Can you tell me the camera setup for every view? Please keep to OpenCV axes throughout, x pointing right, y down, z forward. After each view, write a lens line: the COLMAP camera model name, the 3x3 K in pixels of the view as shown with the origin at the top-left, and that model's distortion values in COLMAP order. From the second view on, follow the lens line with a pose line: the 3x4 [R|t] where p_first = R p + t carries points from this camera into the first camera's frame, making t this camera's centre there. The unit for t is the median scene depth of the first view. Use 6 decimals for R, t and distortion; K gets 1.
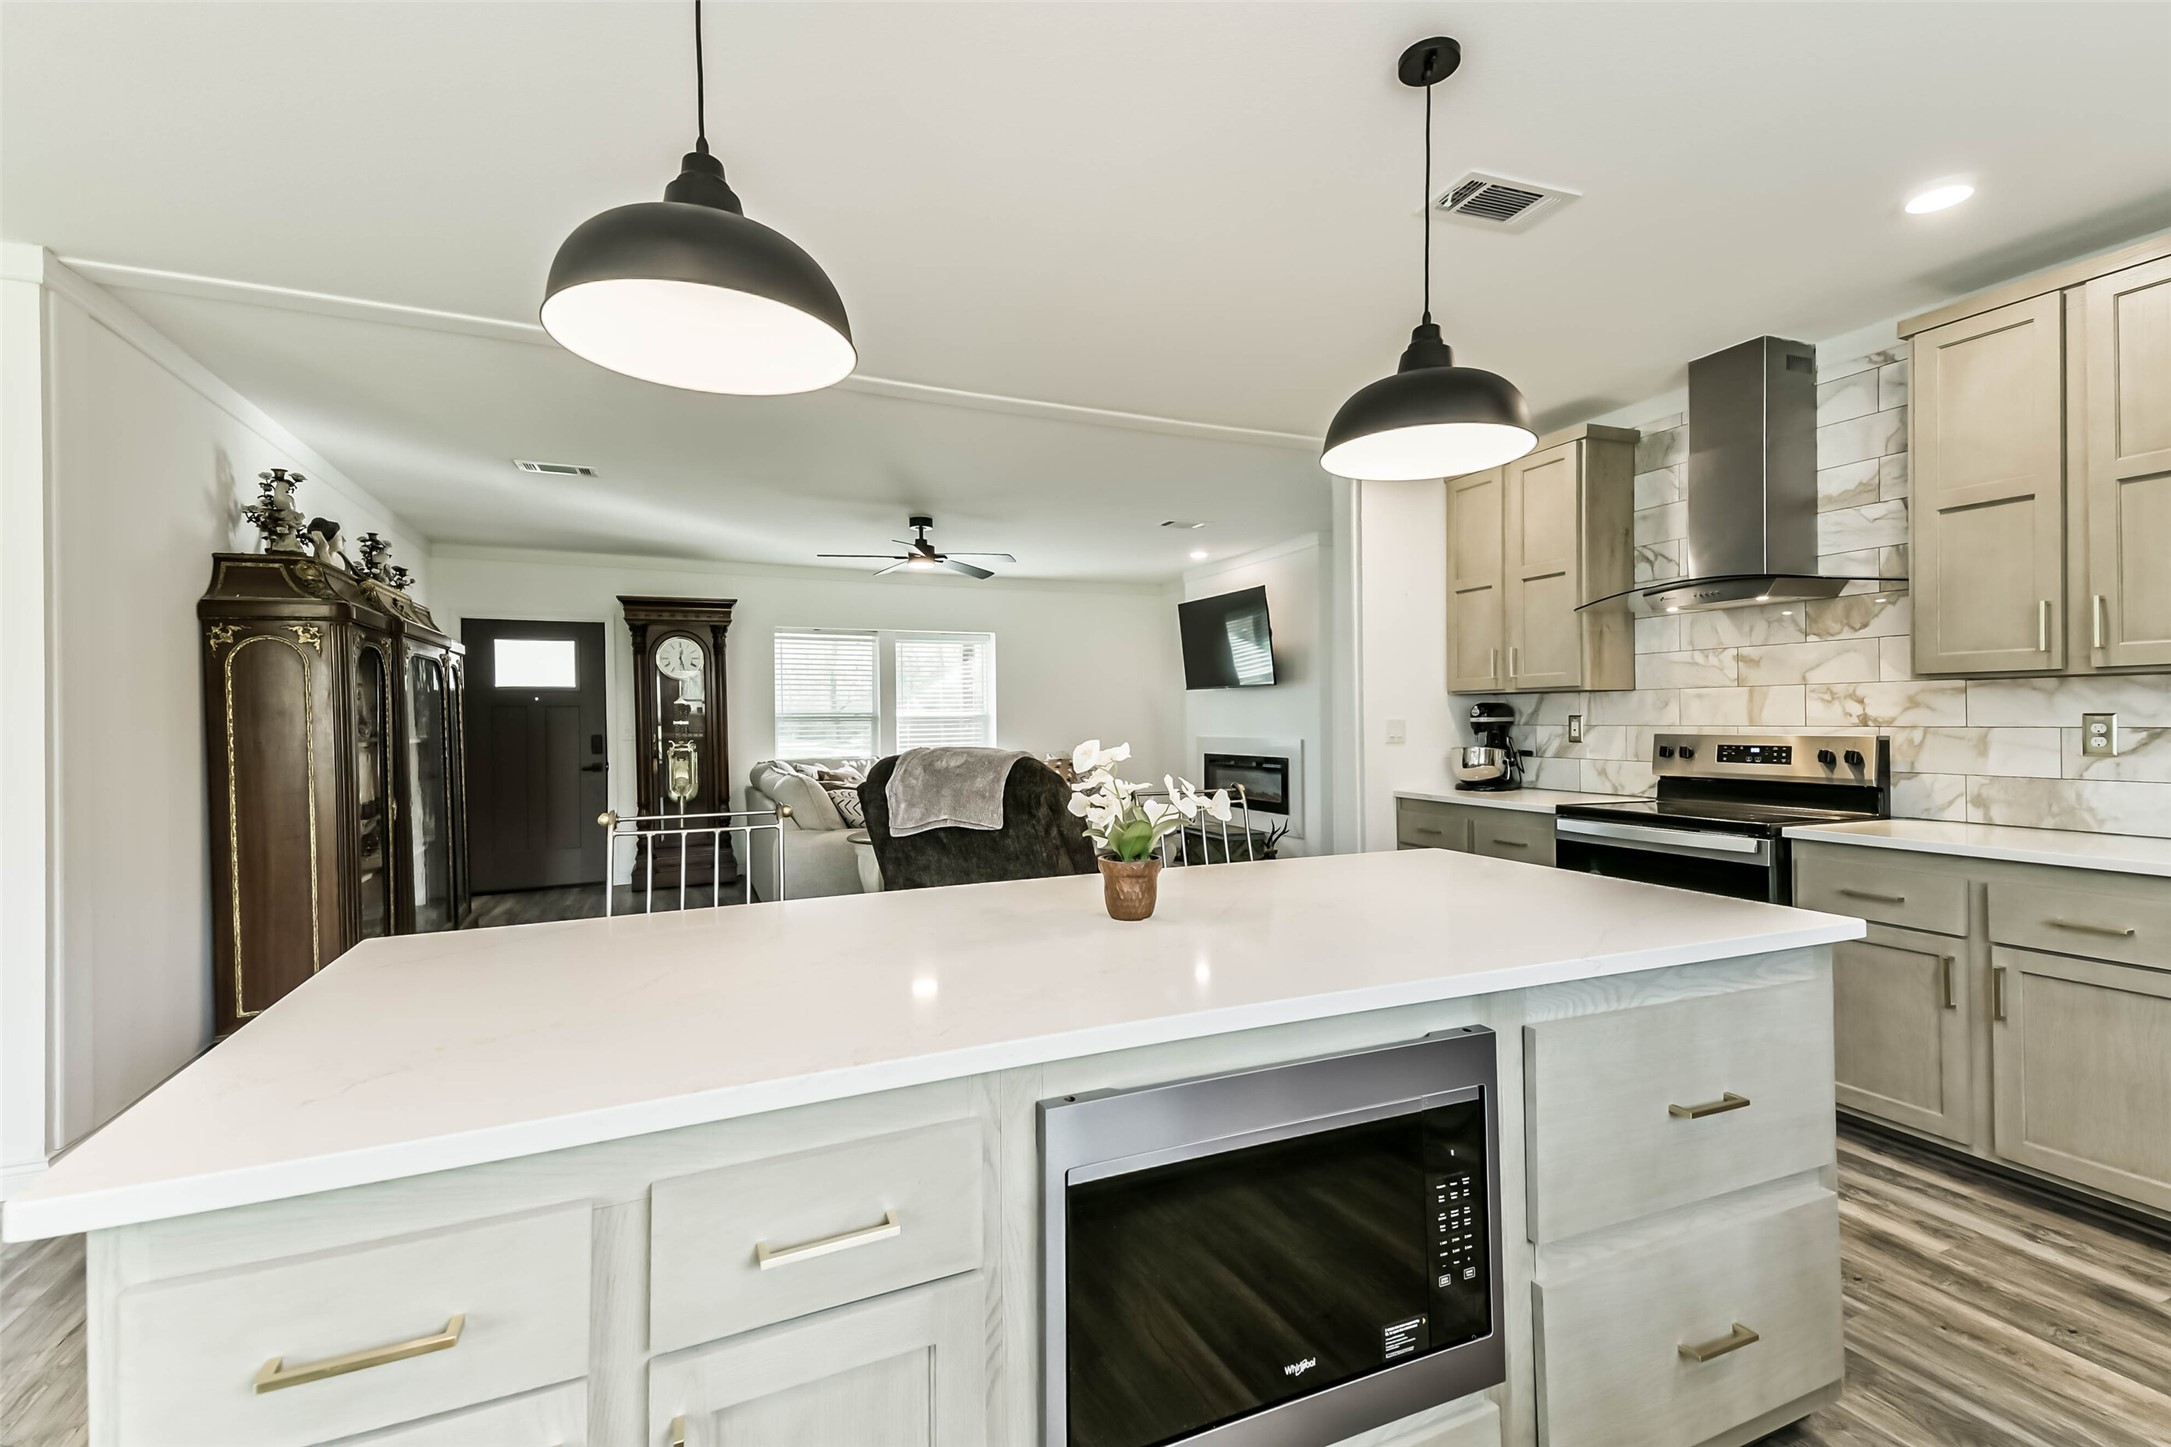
lens RADIAL K [[944.3, 0, 1085.7], [0, 944.3, 715.9], [0, 0, 1]] dist [0.083945, -0.034735]
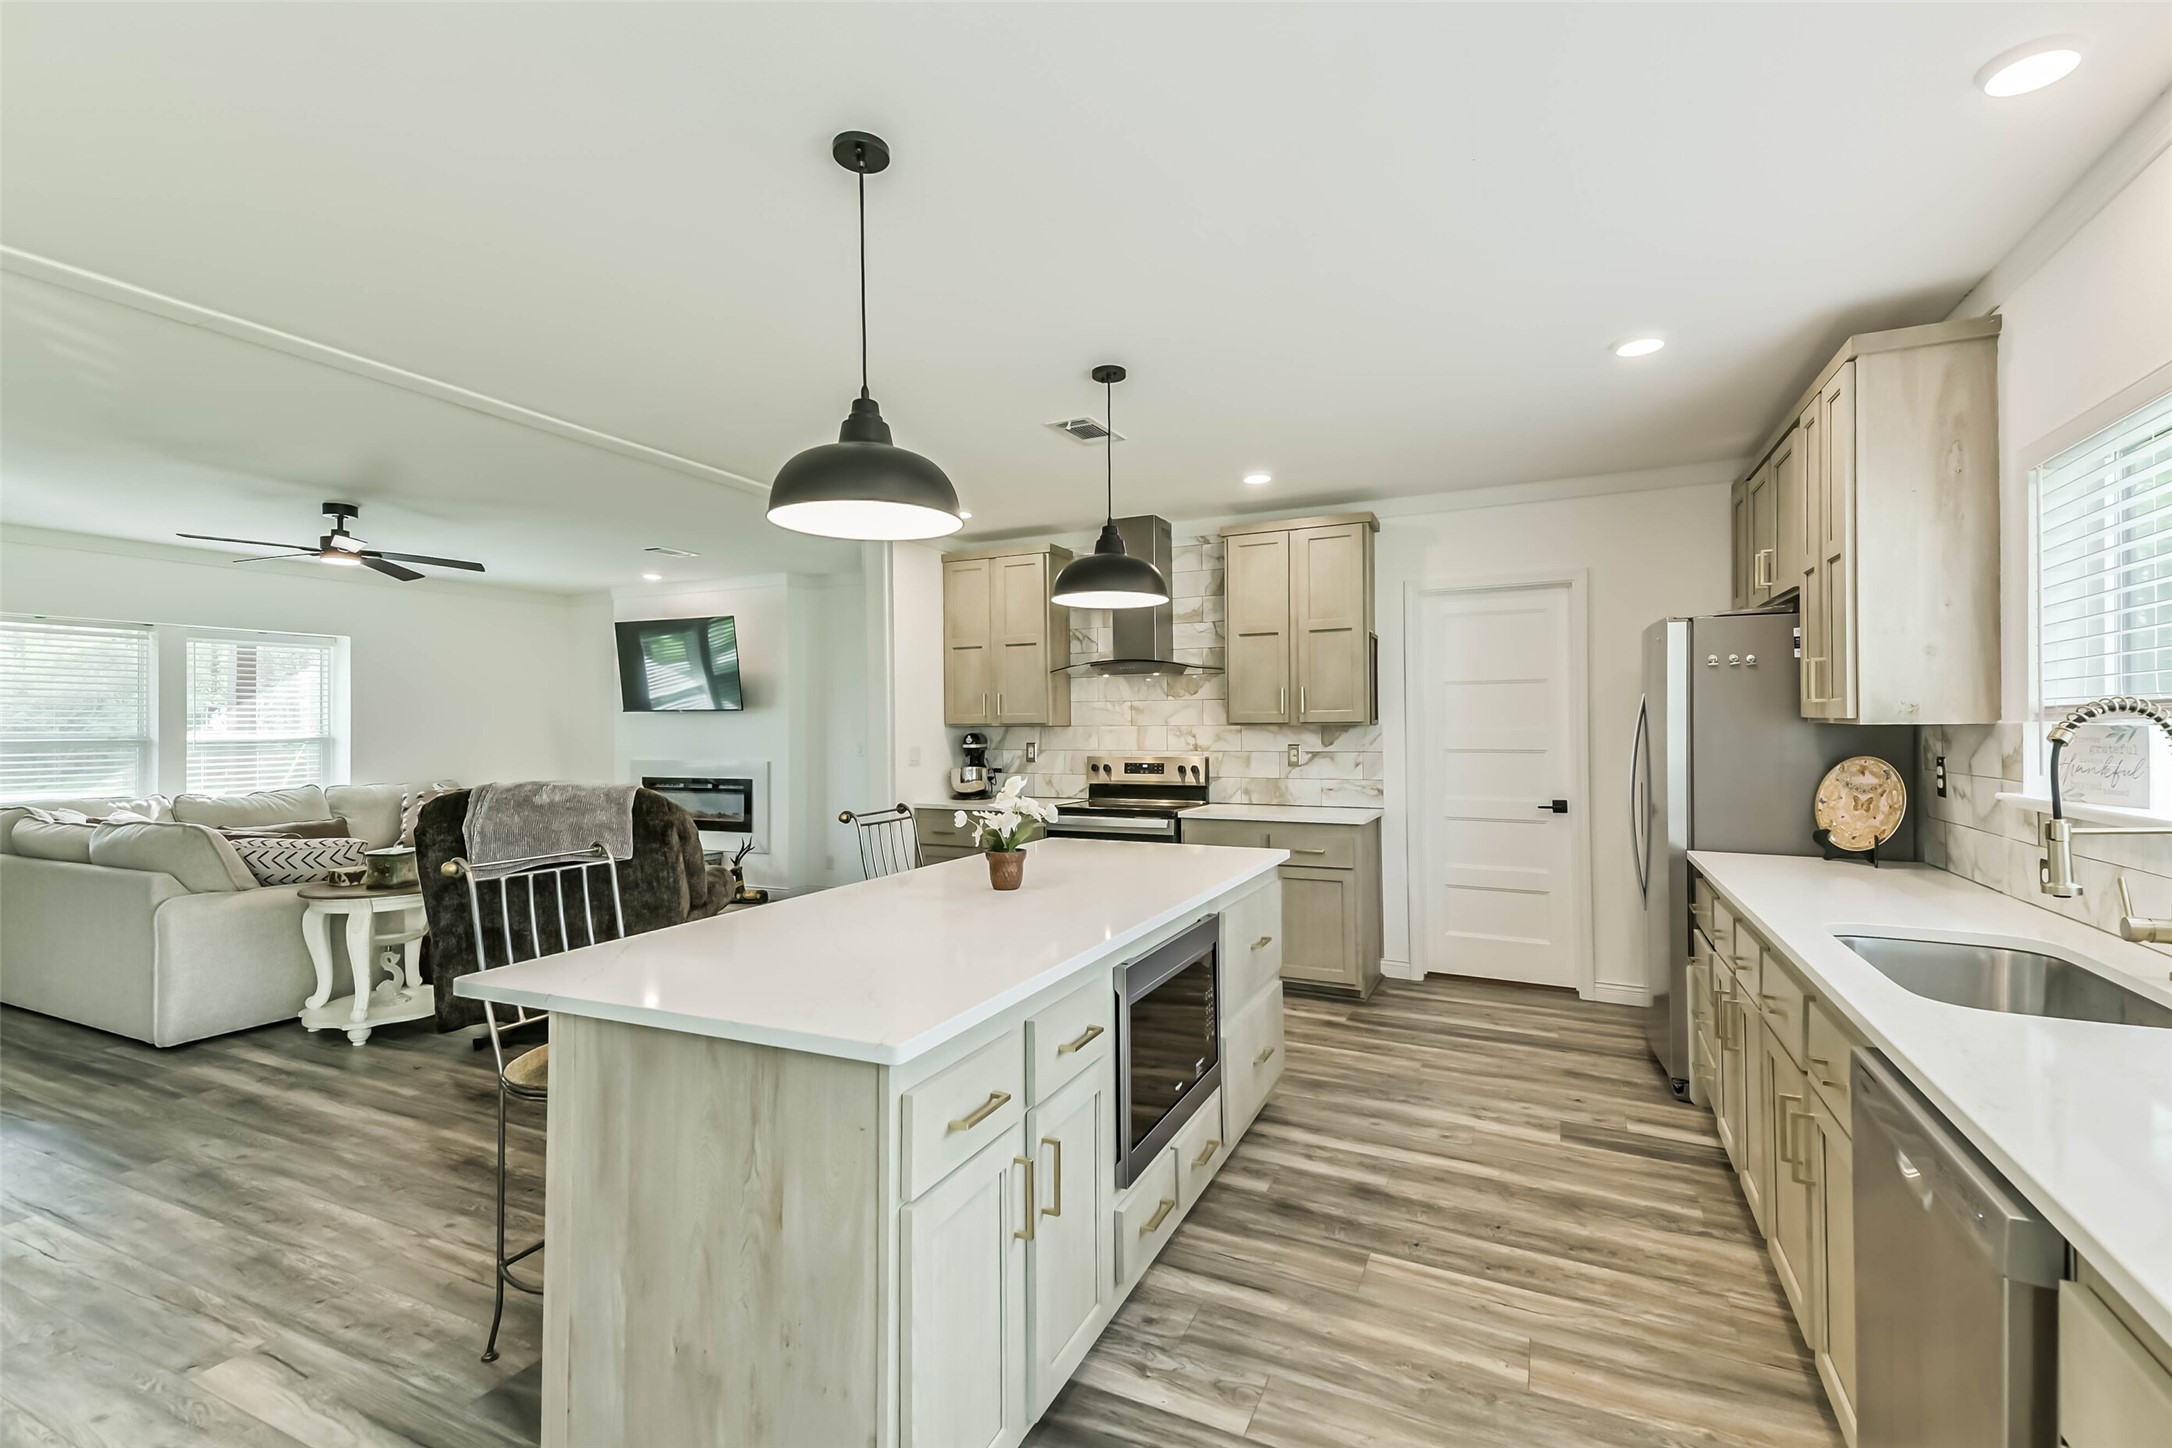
lens RADIAL K [[944.7, 0, 1086.2], [0, 944.7, 716.4], [0, 0, 1]] dist [0.083945, -0.034735]
pose [[0.759325, 0.012489, 0.650591, -0.347069], [-0.003202, 0.999875, -0.015456, -0.018873], [-0.650703, 0.009653, 0.759271, -0.108971]]
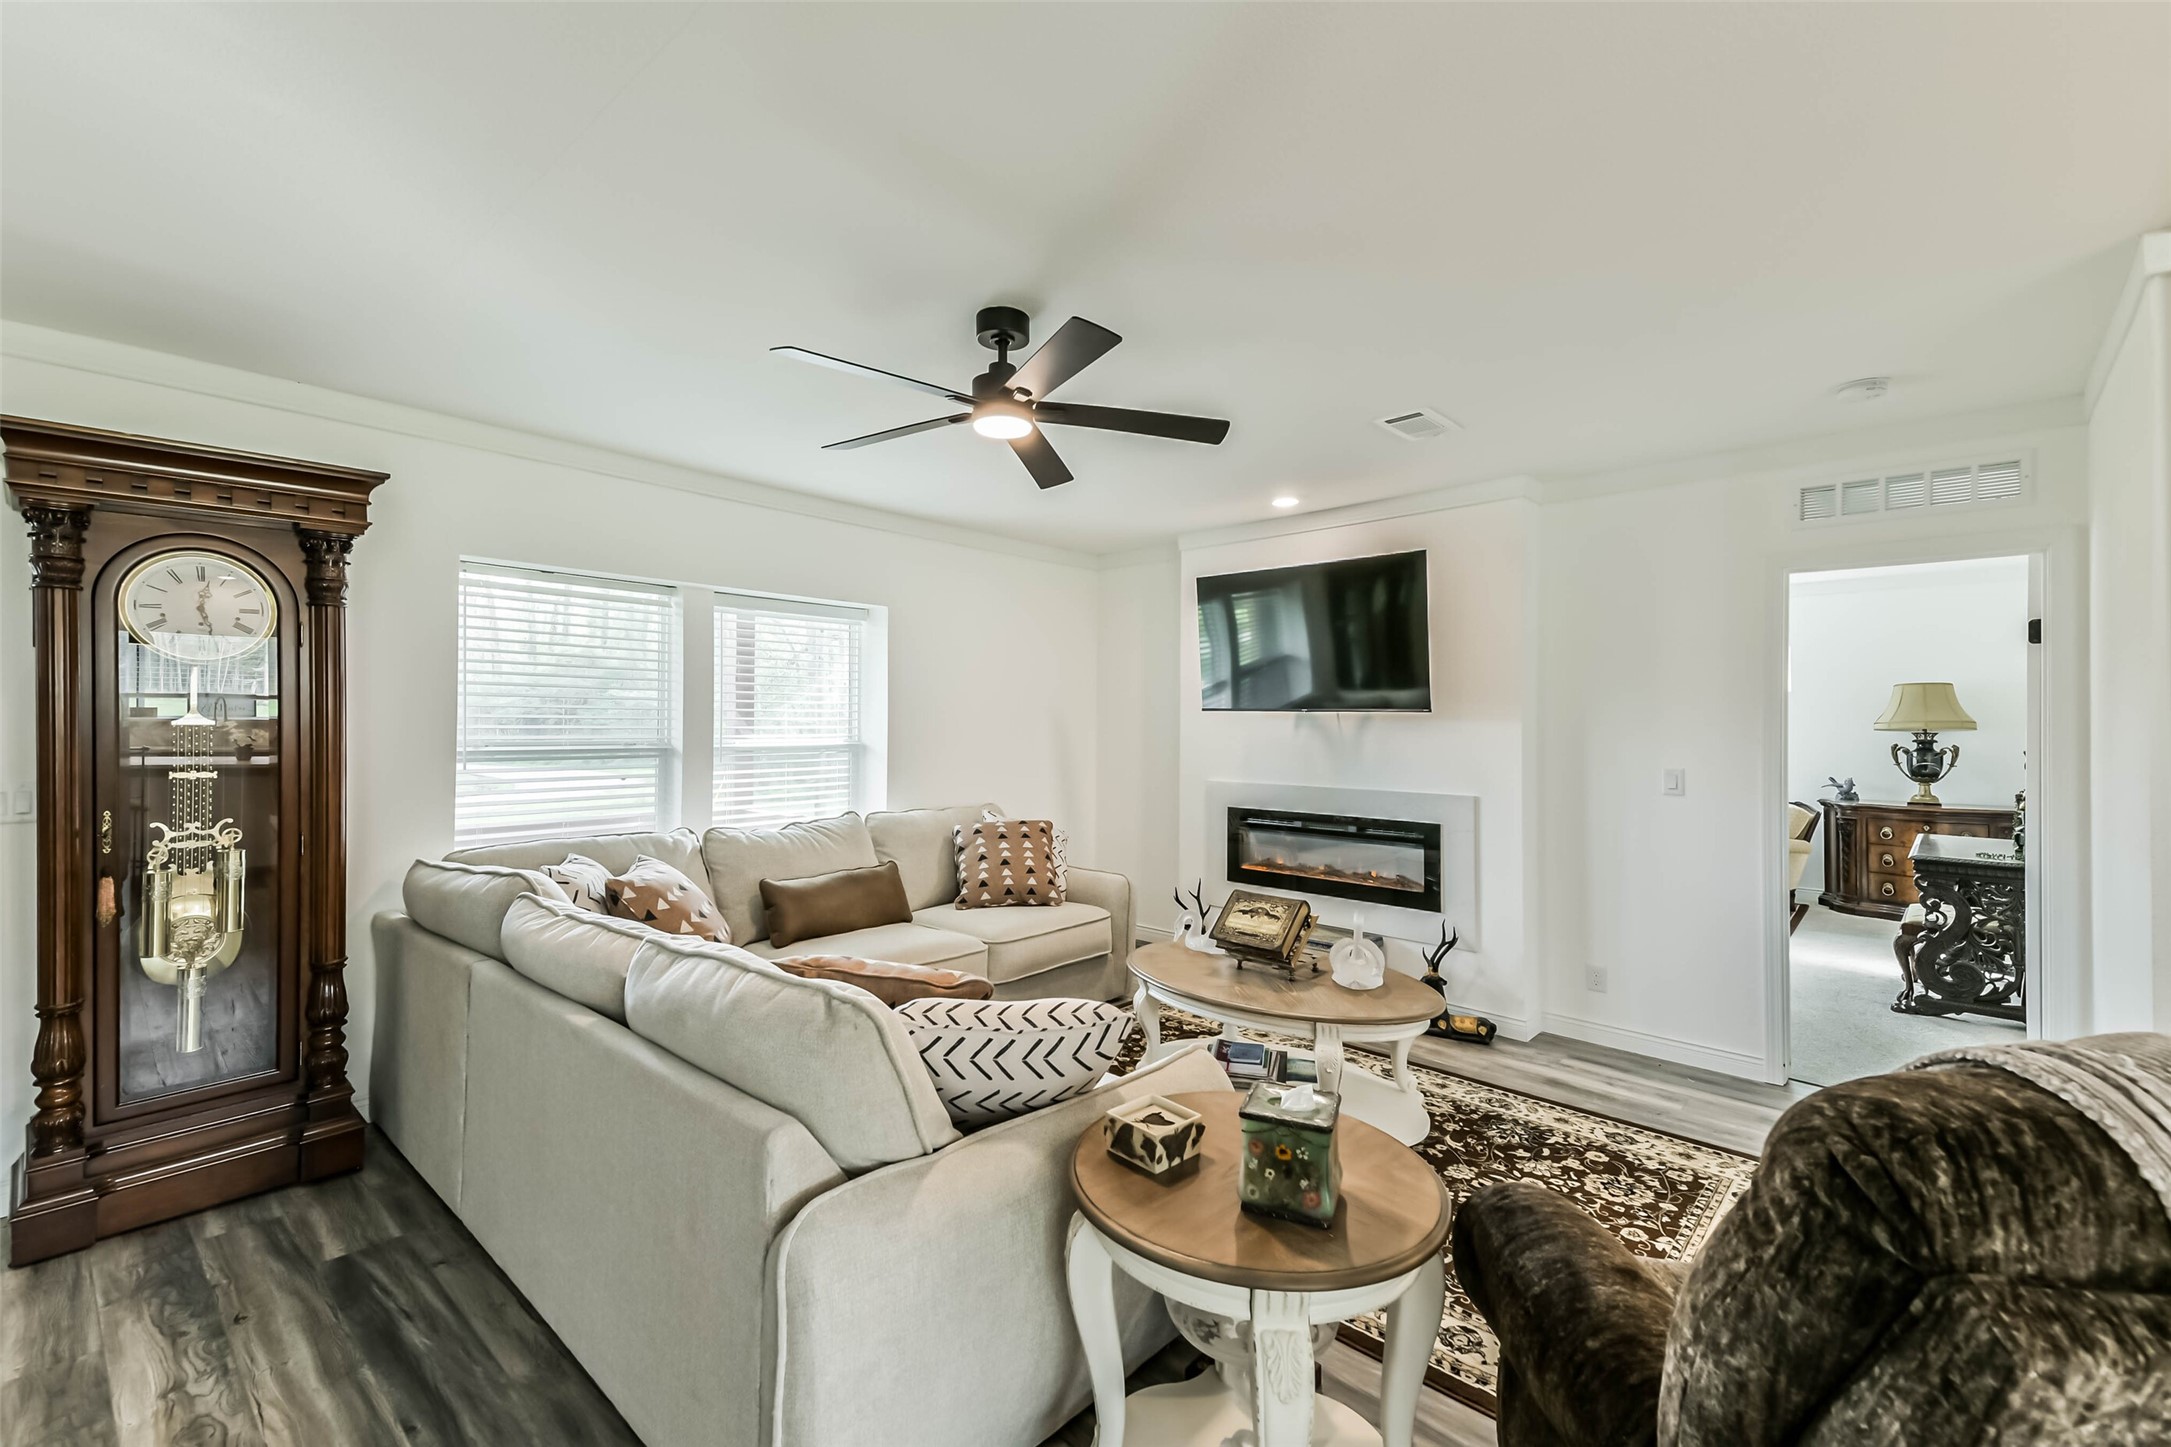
lens RADIAL K [[936.4, 0, 1122.9], [0, 936.4, 719.1], [0, 0, 1]] dist [0.082002, -0.033494]
pose [[0.906365, 0.017807, 0.422120, -0.448054], [-0.016974, 0.999840, -0.005731, -0.034680], [-0.422154, -0.001970, 0.906522, 0.865136]]
